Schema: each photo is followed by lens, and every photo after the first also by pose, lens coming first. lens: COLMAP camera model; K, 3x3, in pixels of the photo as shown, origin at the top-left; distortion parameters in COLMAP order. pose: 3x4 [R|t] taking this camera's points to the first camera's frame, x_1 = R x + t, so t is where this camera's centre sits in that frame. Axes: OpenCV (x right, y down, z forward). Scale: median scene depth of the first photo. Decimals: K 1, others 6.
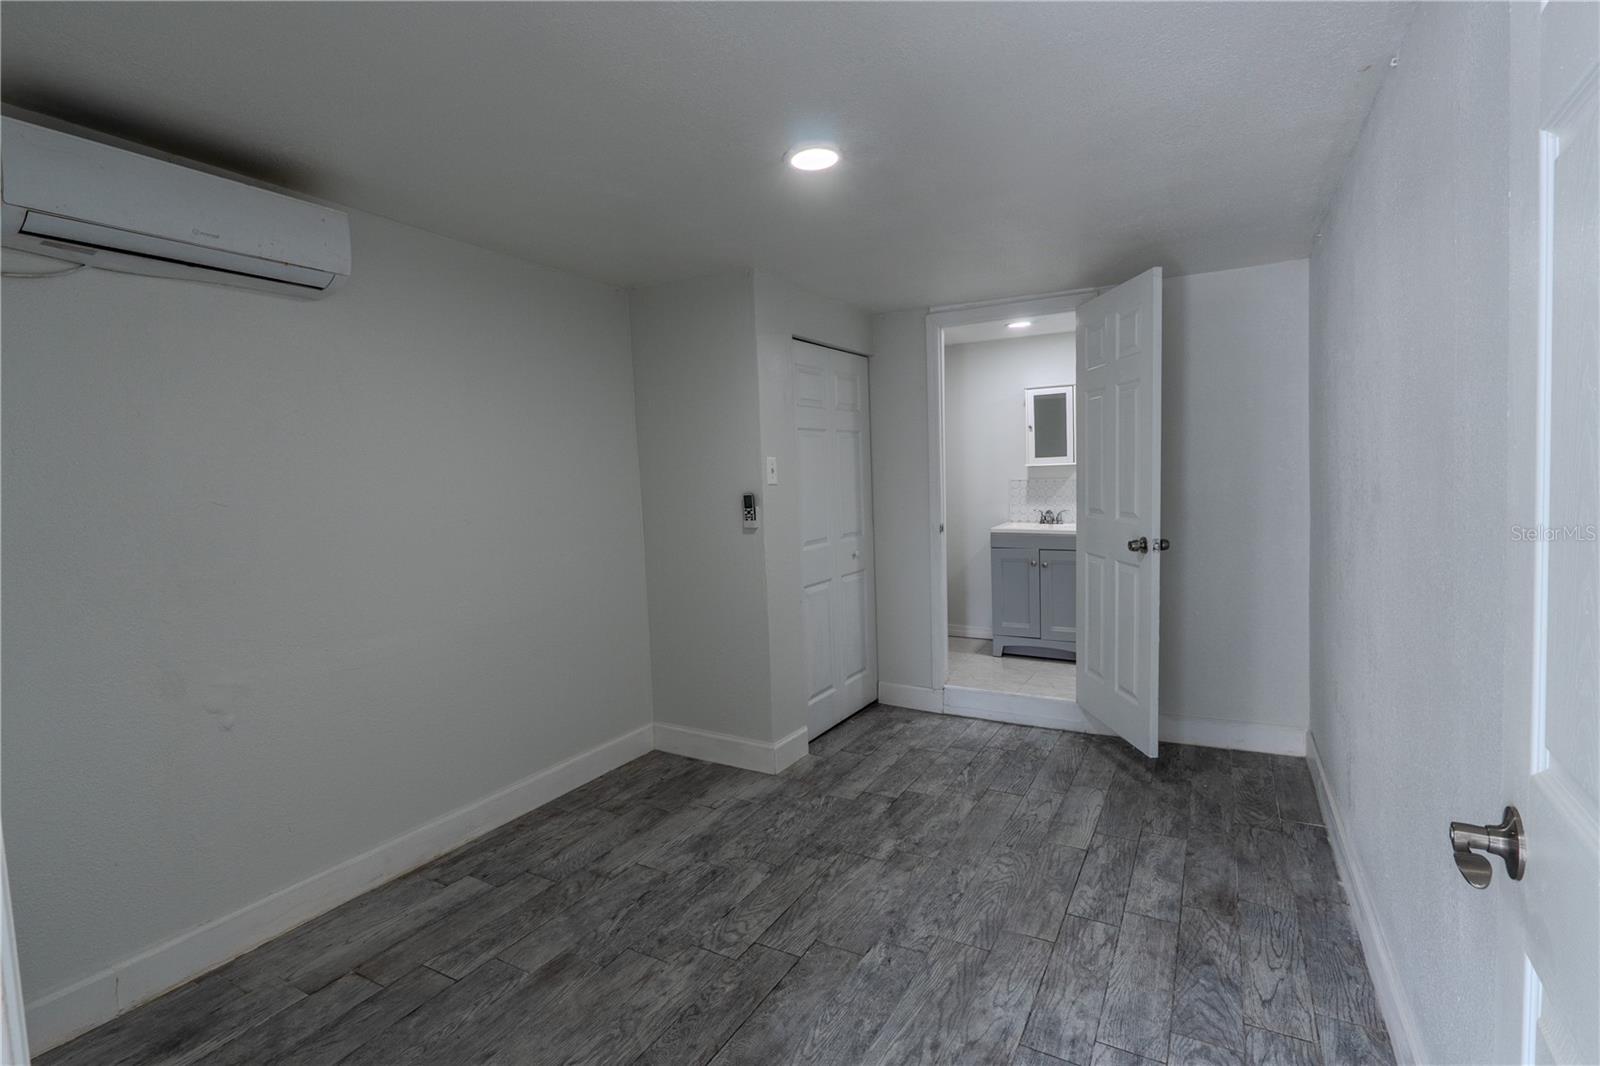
lens RADIAL K [[735.0, 0, 789.5], [0, 735.0, 529.5], [0, 0, 1]] dist [-0.015491, -0.000077]
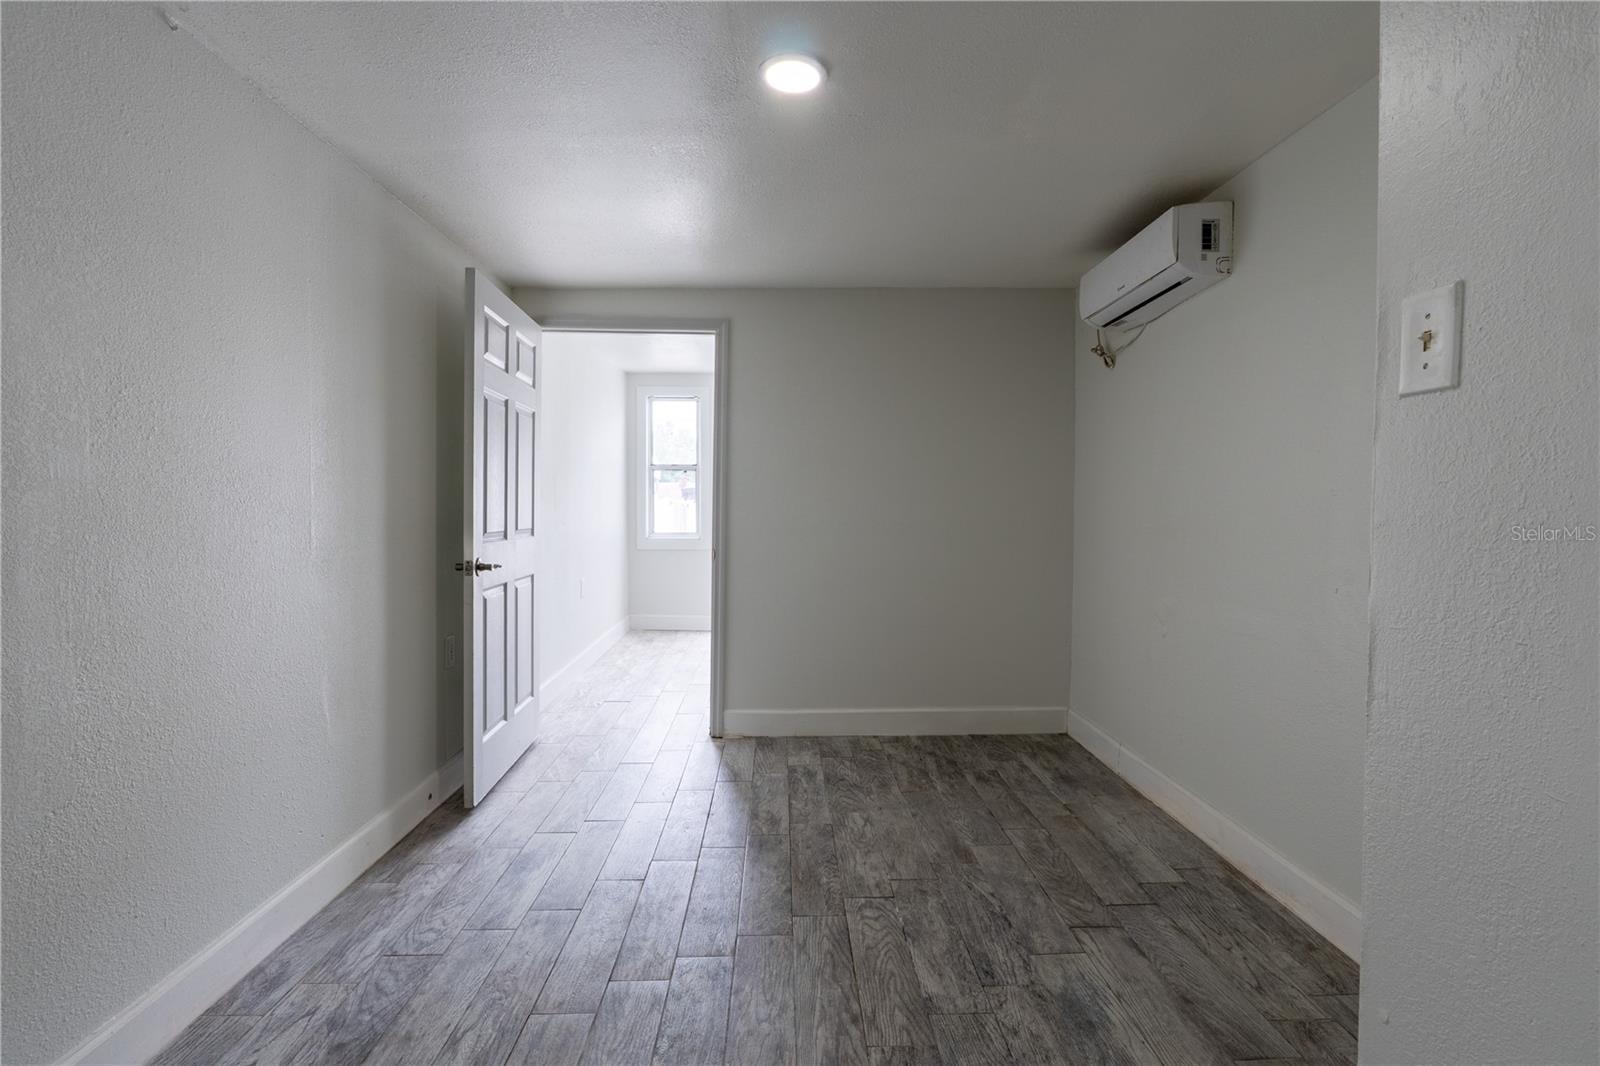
lens RADIAL K [[728.6, 0, 799.8], [0, 728.6, 525.2], [0, 0, 1]] dist [-0.000537, 0.000111]
pose [[-0.850537, 0.043638, -0.524102, 0.468616], [-0.009632, 0.995092, 0.098485, -0.053602], [0.525827, 0.088814, -0.845942, 1.649632]]
